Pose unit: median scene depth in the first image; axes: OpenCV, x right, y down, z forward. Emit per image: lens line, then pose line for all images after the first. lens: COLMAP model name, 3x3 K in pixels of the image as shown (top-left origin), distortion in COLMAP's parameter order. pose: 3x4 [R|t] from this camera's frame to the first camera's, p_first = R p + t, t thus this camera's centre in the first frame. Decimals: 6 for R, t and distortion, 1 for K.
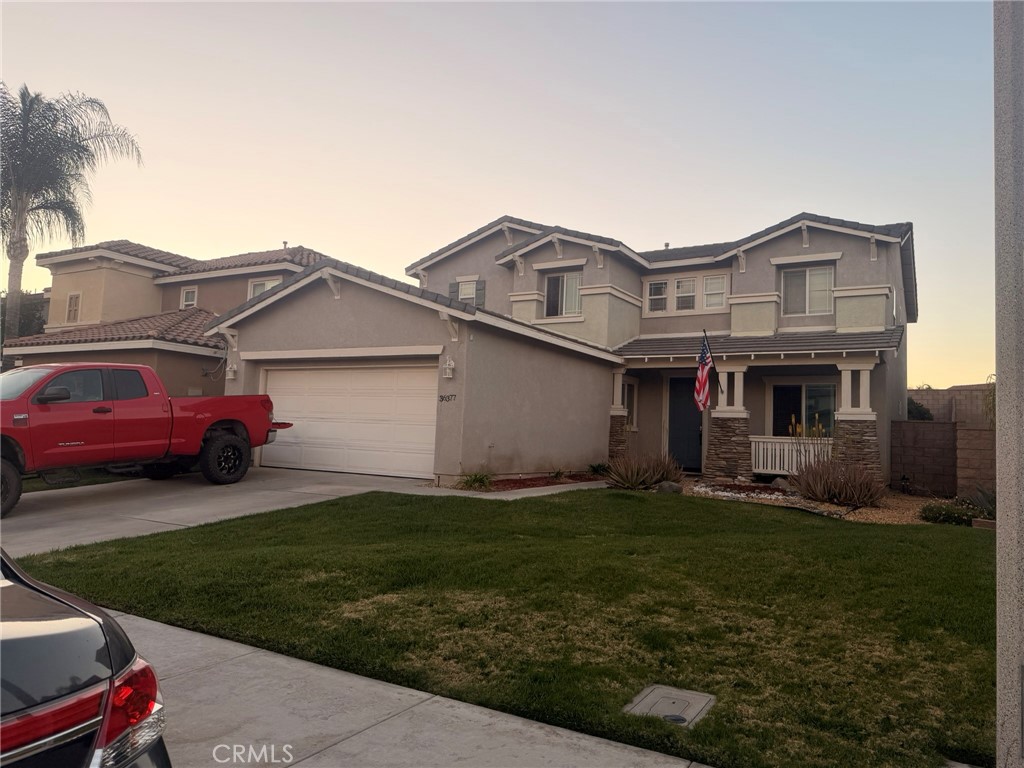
lens RADIAL K [[710.1, 0, 501.8], [0, 710.1, 381.7], [0, 0, 1]] dist [0.063742, -0.015801]
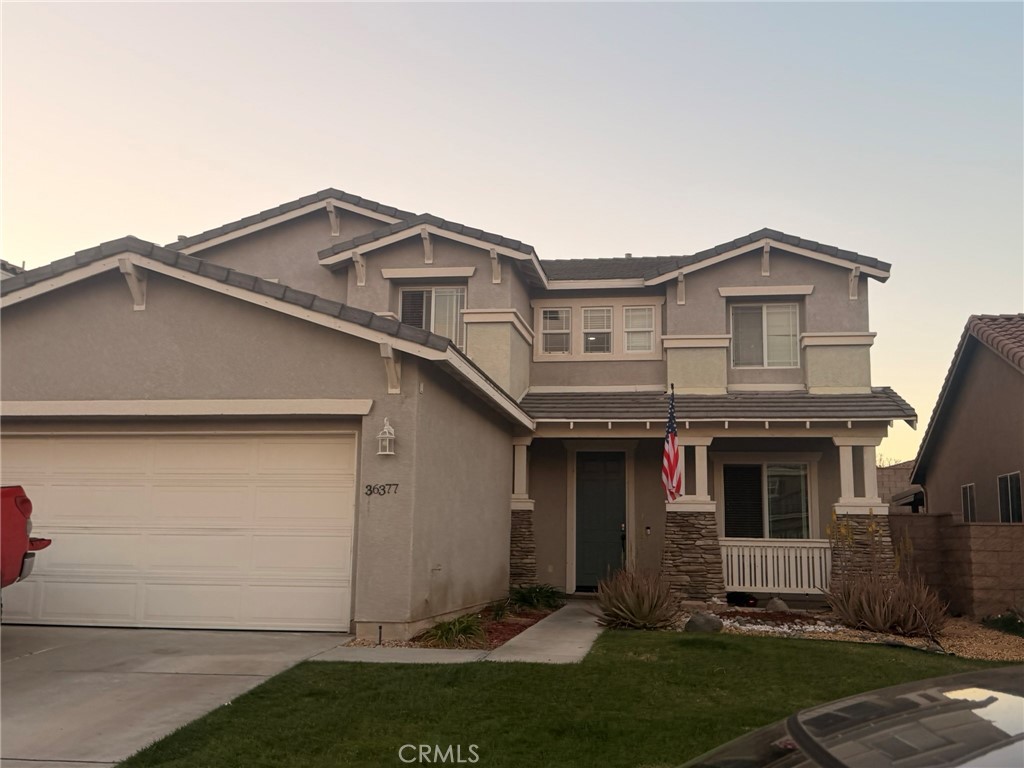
lens RADIAL K [[1077.8, 0, 514.4], [0, 1077.8, 384.3], [0, 0, 1]] dist [0.088983, 0.000000]
pose [[0.923583, 0.030856, 0.382154, -0.243306], [-0.008021, 0.998093, -0.061205, -0.007540], [-0.383314, 0.053462, 0.922069, 0.094192]]
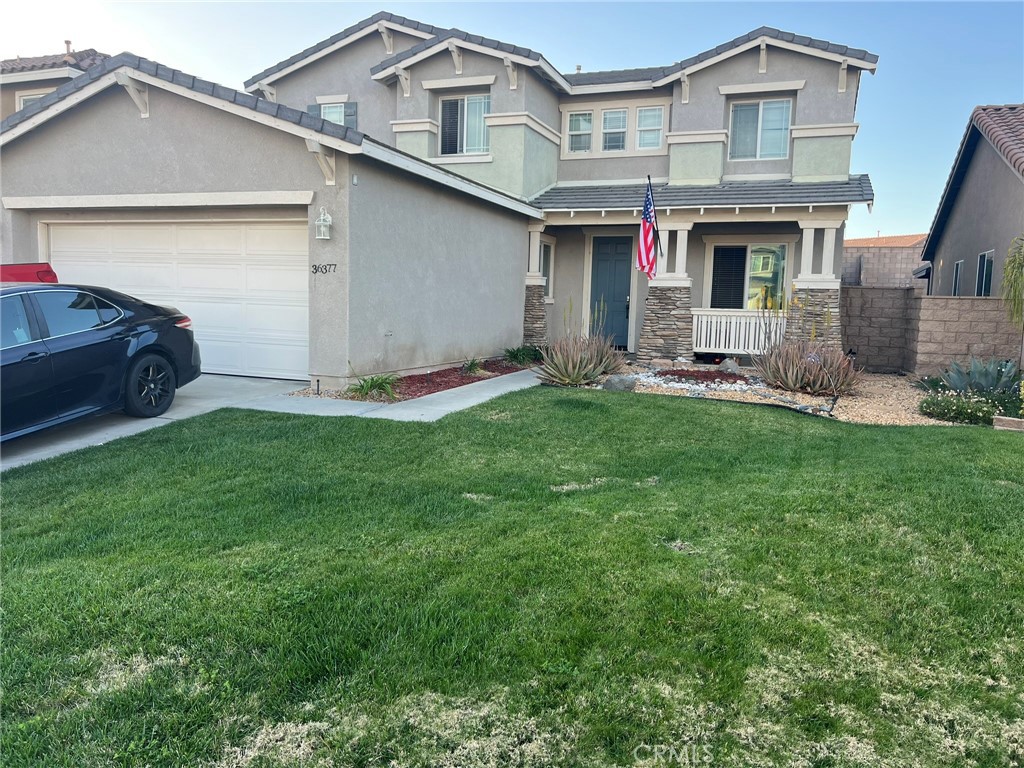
lens RADIAL K [[768.3, 0, 511.6], [0, 768.3, 386.3], [0, 0, 1]] dist [0.049569, -0.062230]
pose [[0.982178, -0.033097, 0.185017, -0.029570], [-0.003172, 0.981315, 0.192383, -0.007516], [-0.187927, -0.189542, 0.963721, 0.154314]]
